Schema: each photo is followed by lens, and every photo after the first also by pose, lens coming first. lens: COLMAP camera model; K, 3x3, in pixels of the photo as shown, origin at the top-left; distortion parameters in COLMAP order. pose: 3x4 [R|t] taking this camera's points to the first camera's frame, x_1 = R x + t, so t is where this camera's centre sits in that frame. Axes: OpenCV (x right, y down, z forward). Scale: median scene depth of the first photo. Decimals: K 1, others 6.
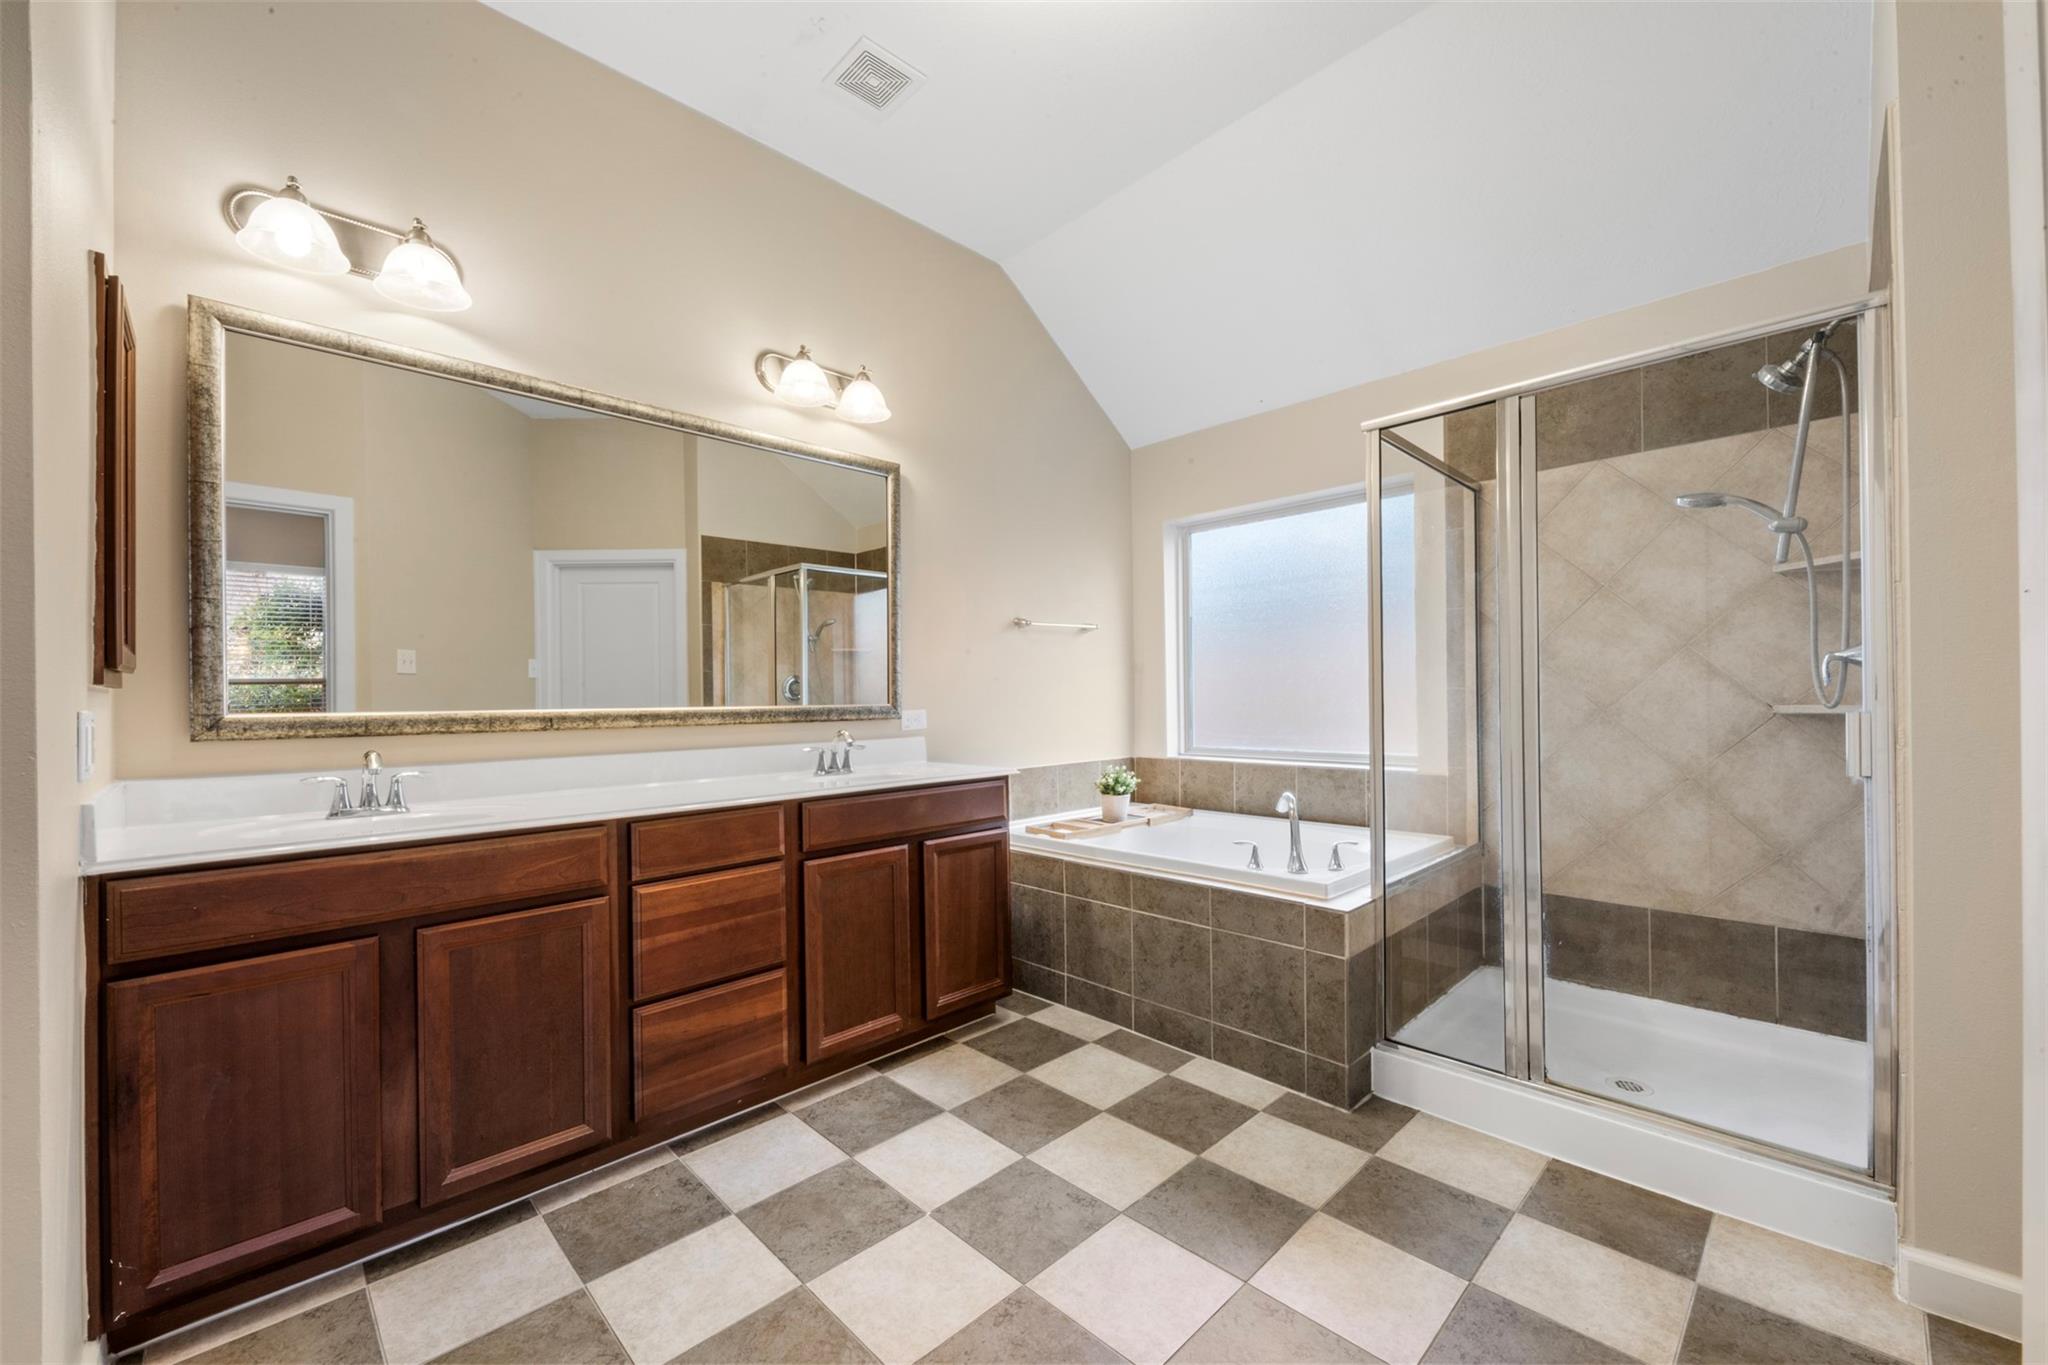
lens RADIAL K [[800.7, 0, 1021.4], [0, 800.7, 699.1], [0, 0, 1]] dist [-0.000726, -0.000025]
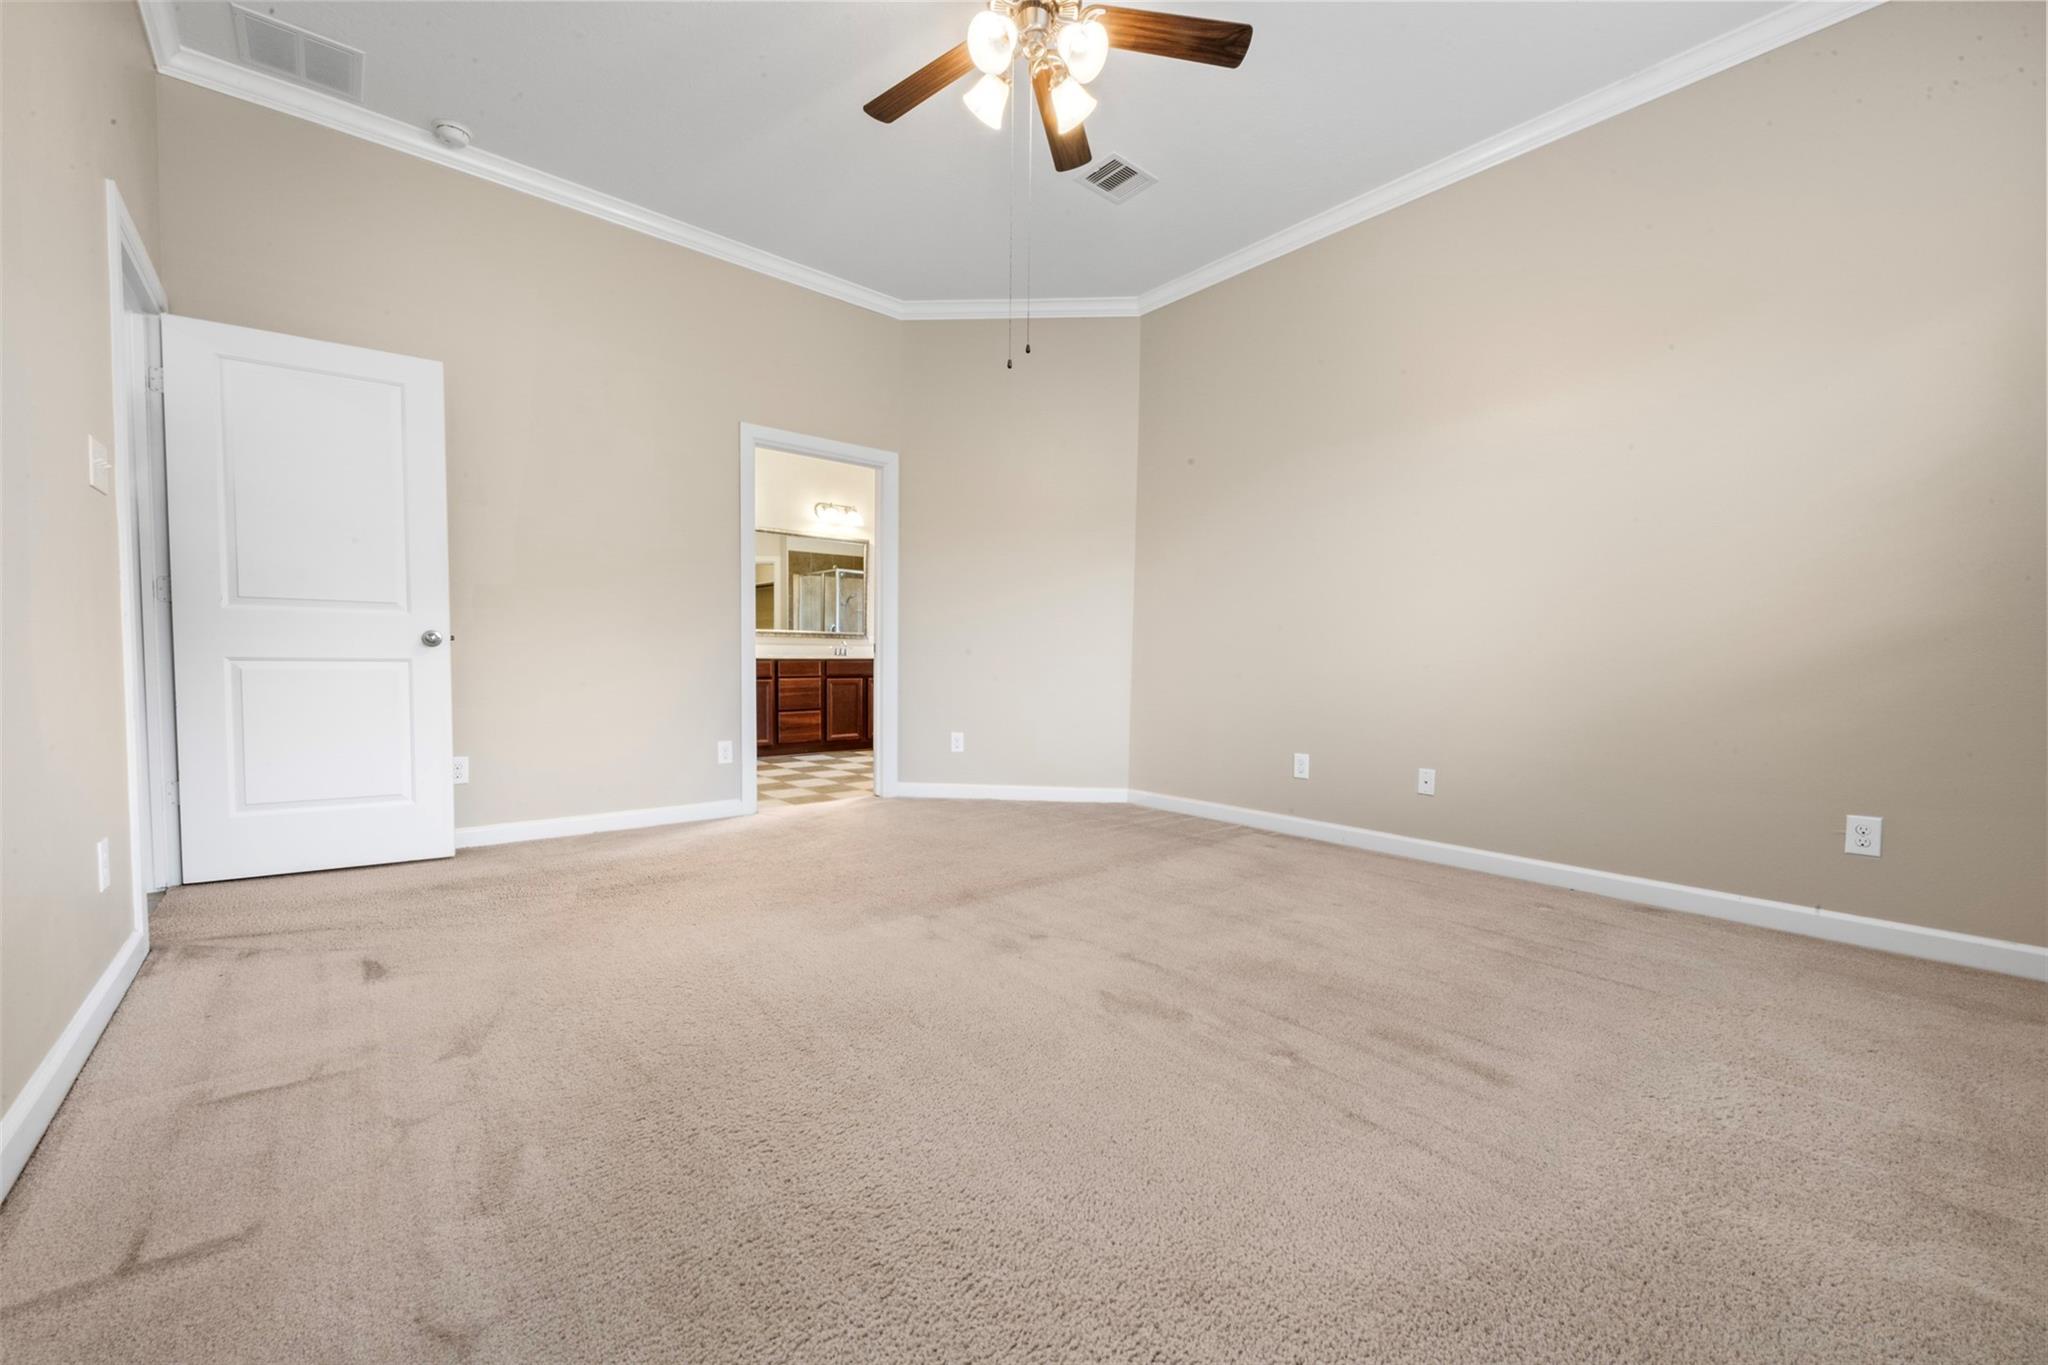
lens RADIAL K [[800.7, 0, 1026.4], [0, 800.7, 680.8], [0, 0, 1]] dist [-0.000726, -0.000025]
pose [[0.997546, 0.023249, -0.066040, 0.724927], [-0.021244, 0.999297, 0.030895, 0.094534], [0.066711, -0.029416, 0.997339, -2.109037]]
